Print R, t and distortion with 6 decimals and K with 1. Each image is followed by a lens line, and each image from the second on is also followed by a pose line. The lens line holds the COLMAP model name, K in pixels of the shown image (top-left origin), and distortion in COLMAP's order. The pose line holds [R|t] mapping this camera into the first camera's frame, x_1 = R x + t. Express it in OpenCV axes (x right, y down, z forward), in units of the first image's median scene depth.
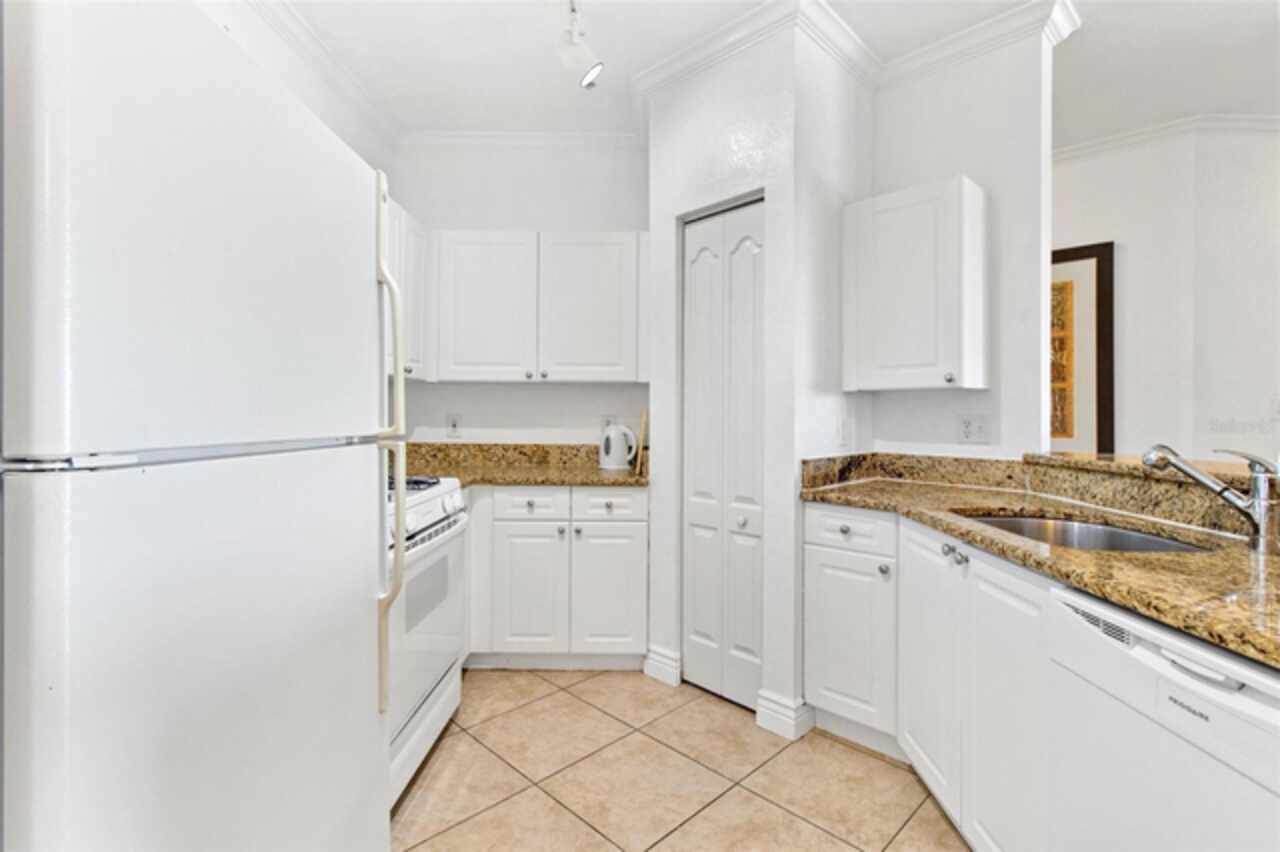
lens RADIAL K [[603.6, 0, 644.8], [0, 603.6, 422.6], [0, 0, 1]] dist [0.000143, -0.000240]
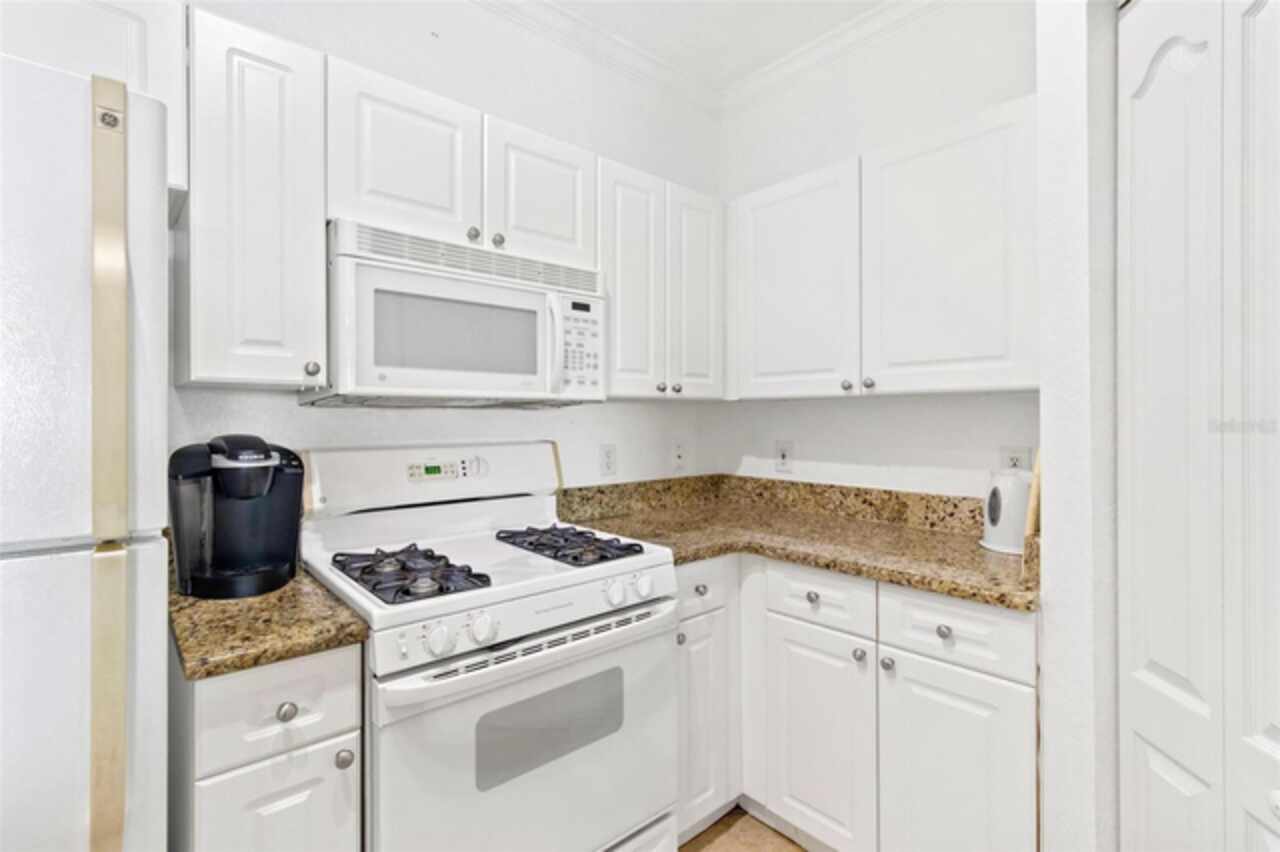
lens RADIAL K [[603.6, 0, 635.6], [0, 603.6, 423.3], [0, 0, 1]] dist [0.000143, -0.000240]
pose [[0.669521, -0.004581, -0.742779, 0.119284], [-0.002994, 0.999956, -0.008866, -0.029133], [0.742787, 0.008160, 0.669478, 0.368552]]
